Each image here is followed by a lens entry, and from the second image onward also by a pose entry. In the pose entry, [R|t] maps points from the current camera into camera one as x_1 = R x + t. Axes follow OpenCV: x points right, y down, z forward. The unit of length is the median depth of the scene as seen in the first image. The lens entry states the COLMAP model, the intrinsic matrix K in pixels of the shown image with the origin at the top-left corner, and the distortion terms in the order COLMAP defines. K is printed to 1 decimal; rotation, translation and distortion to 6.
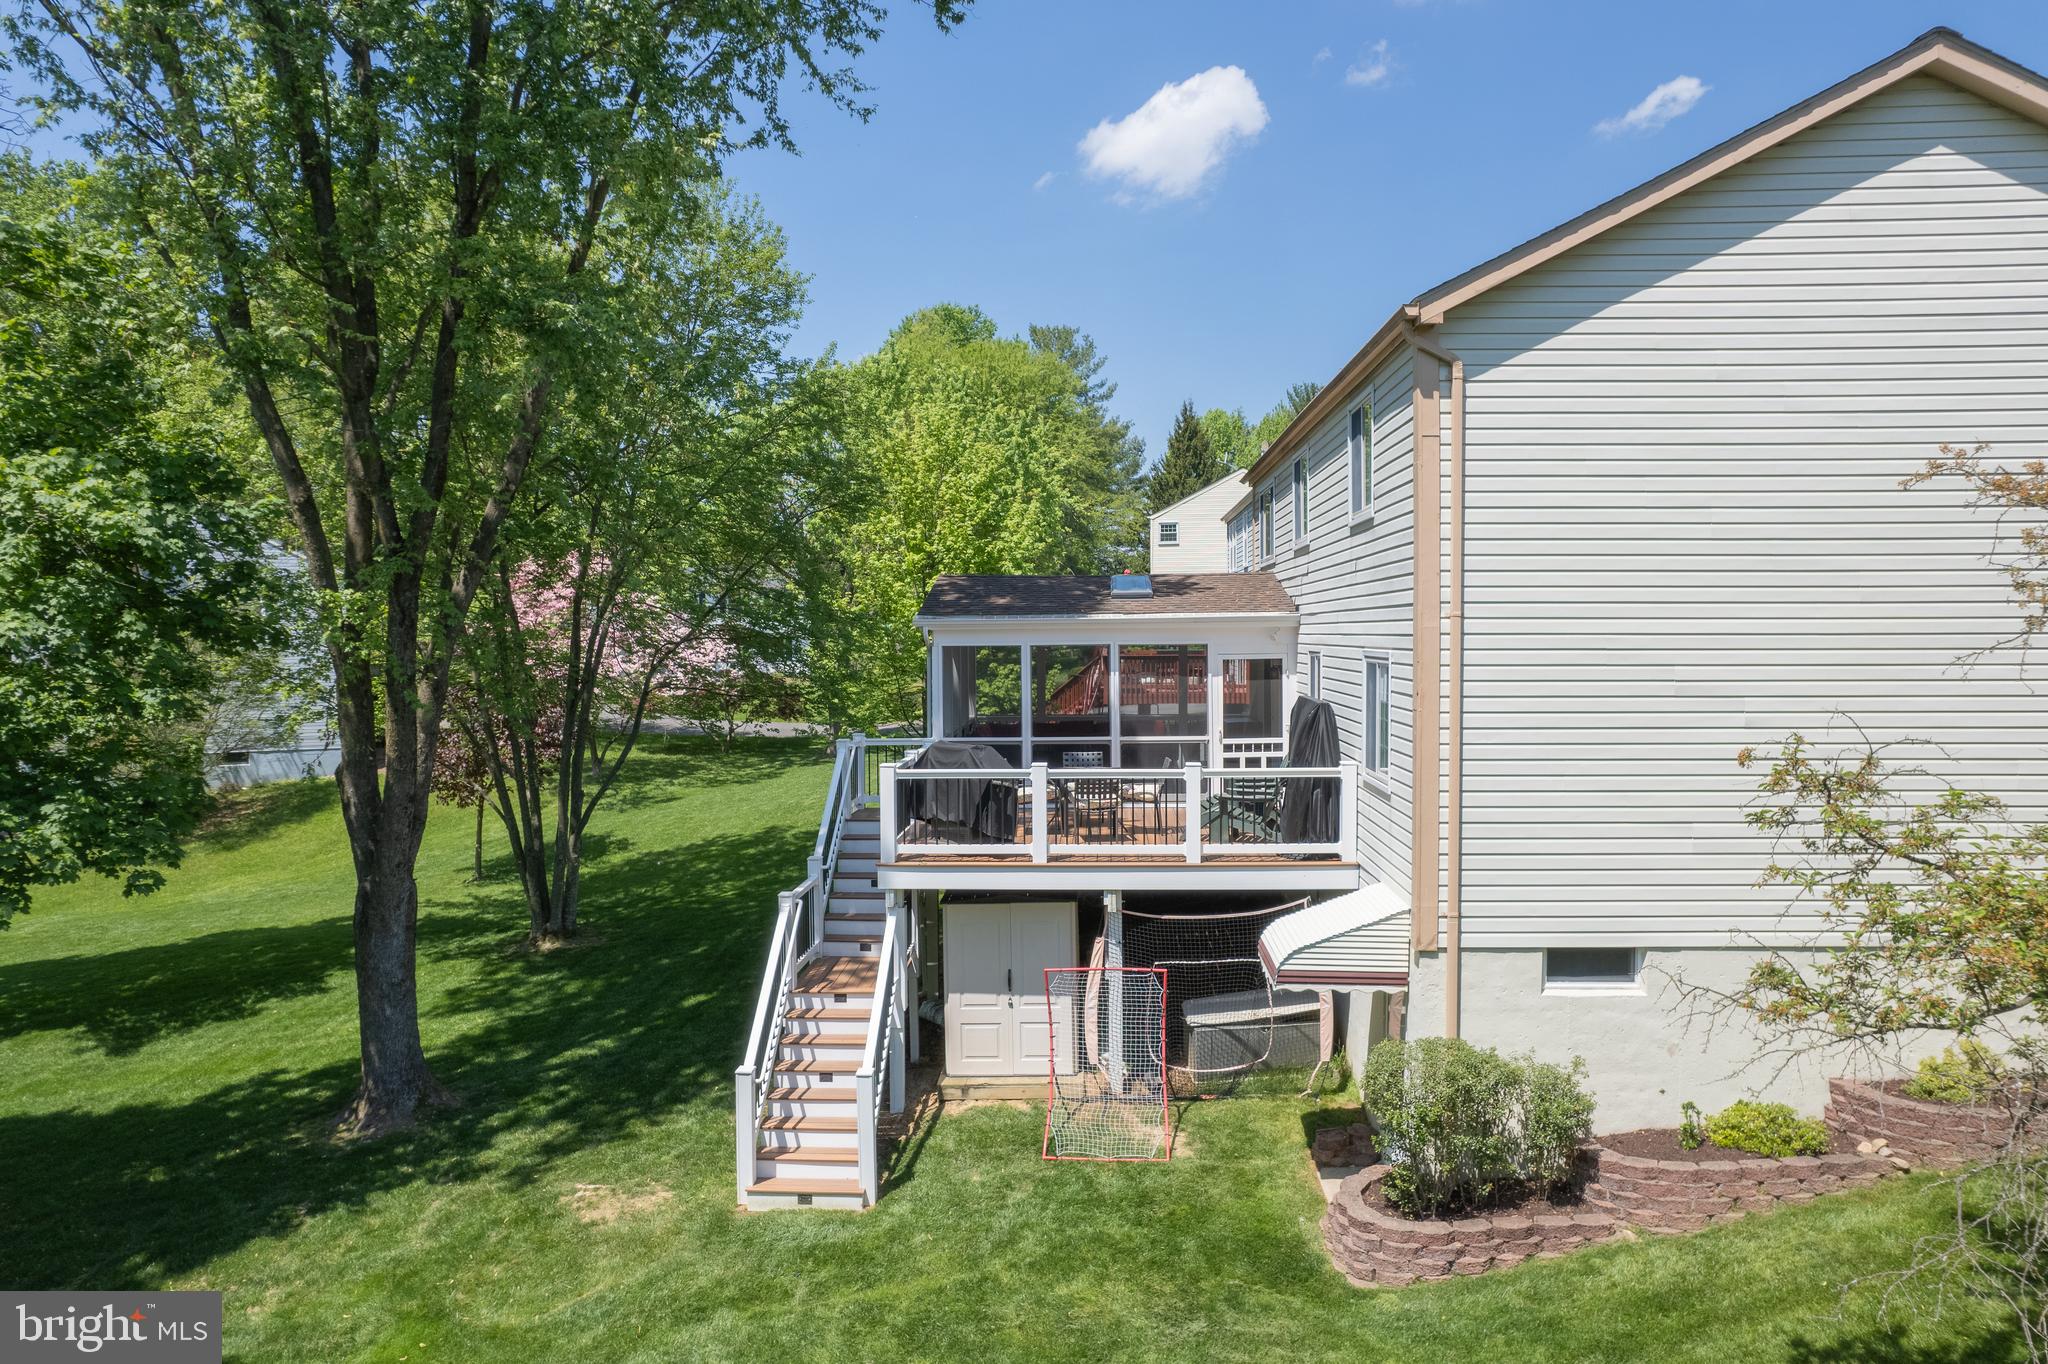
lens RADIAL K [[1346.1, 0, 1037.2], [0, 1346.1, 666.1], [0, 0, 1]] dist [-0.071081, 0.065024]
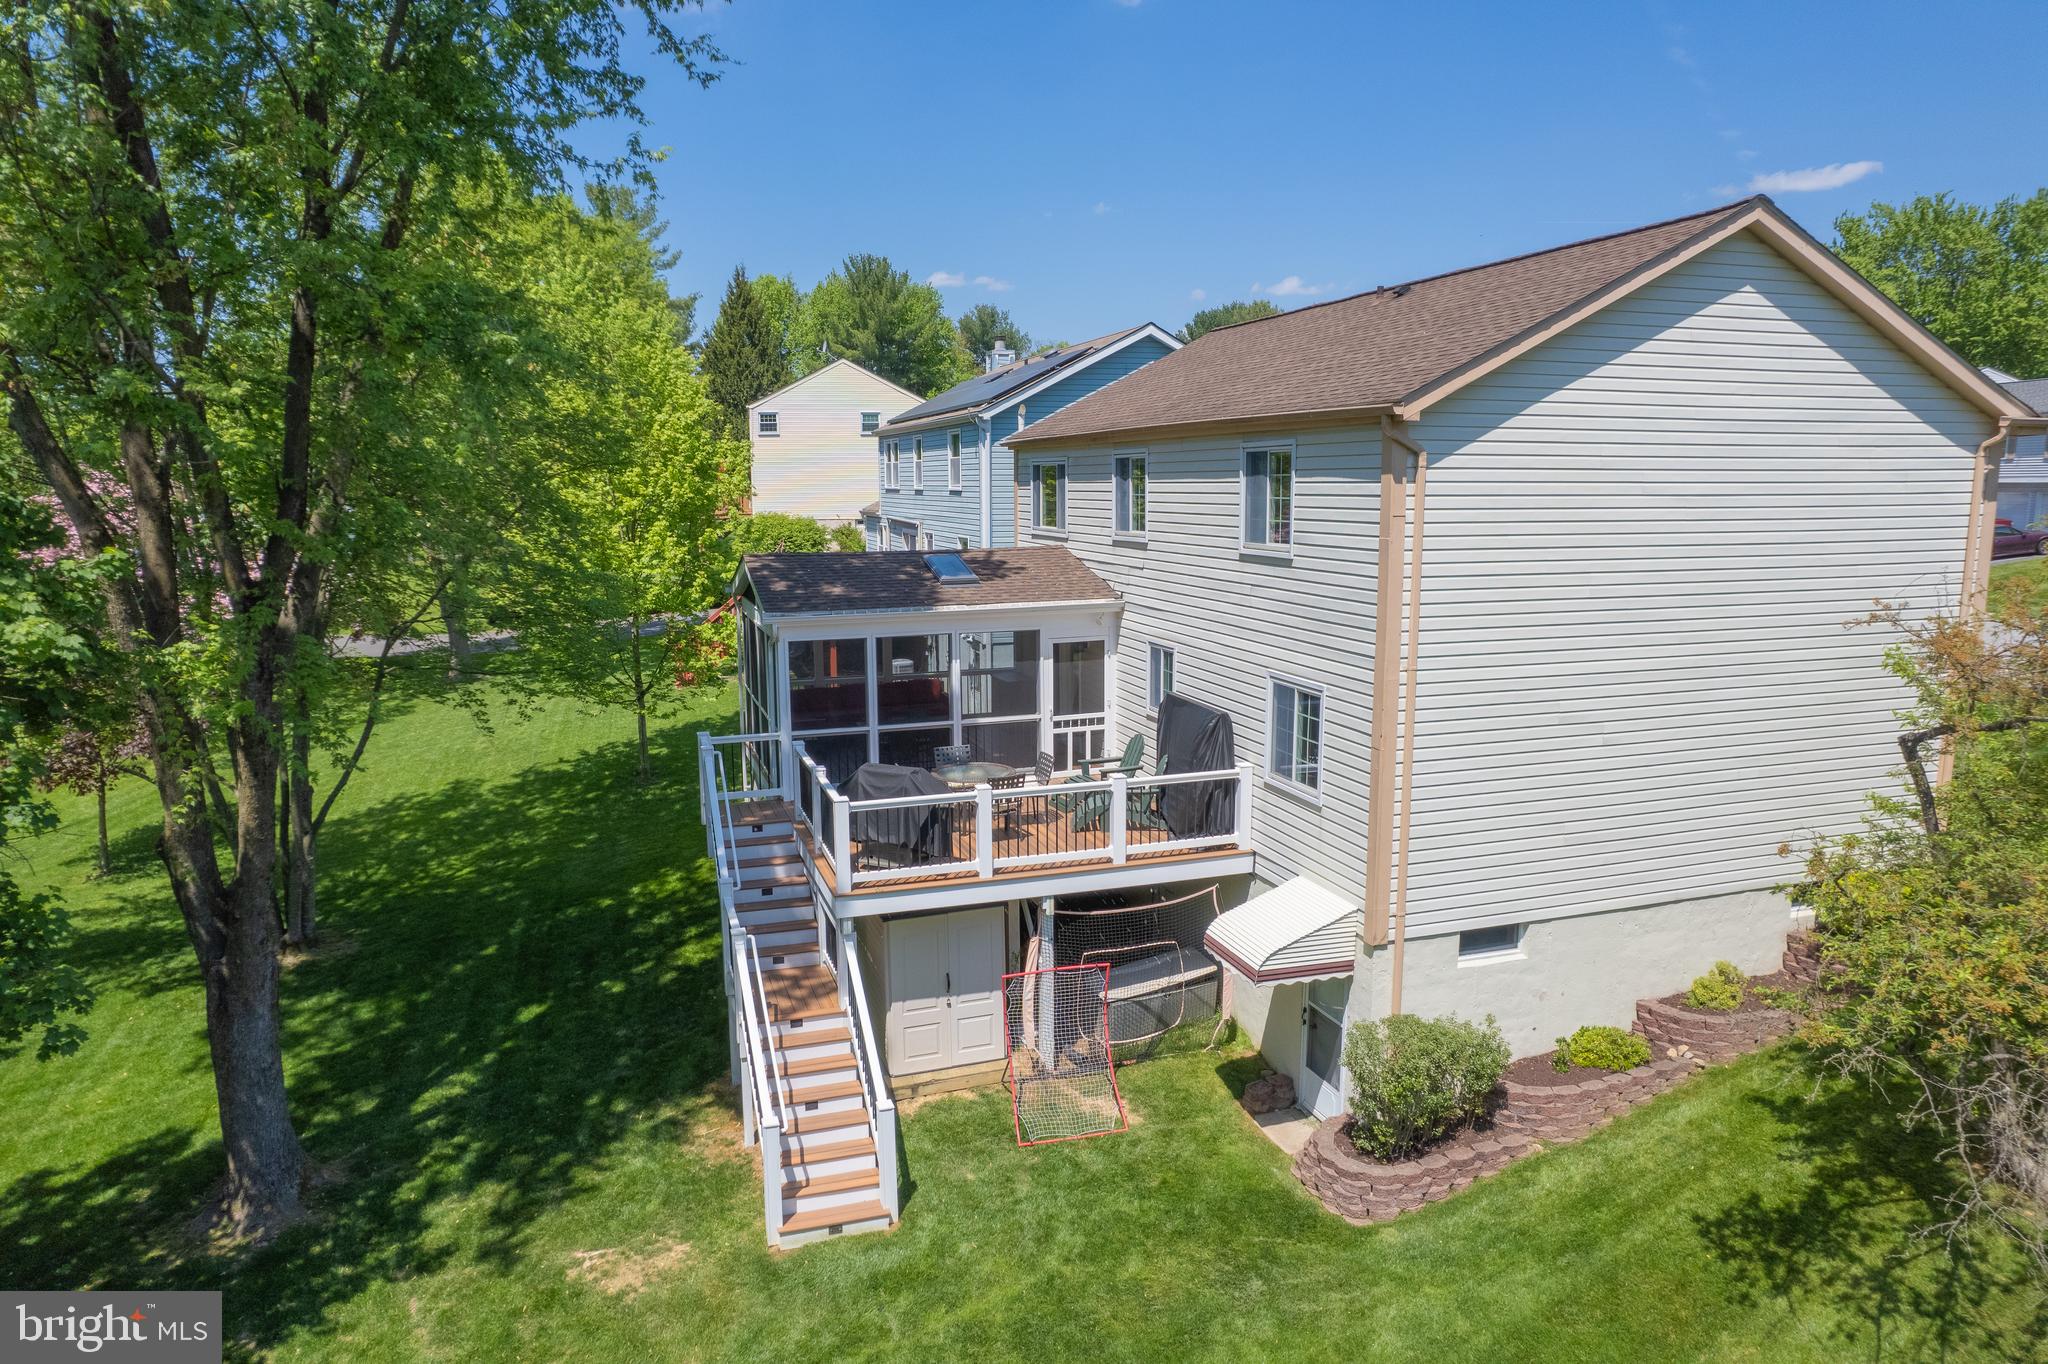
lens RADIAL K [[1333.3, 0, 1029.2], [0, 1333.3, 700.7], [0, 0, 1]] dist [-0.071728, 0.064803]
pose [[0.934695, -0.060554, 0.350254, -0.323678], [0.011048, 0.989855, 0.141649, -0.140573], [-0.355278, -0.128529, 0.925882, 0.026081]]
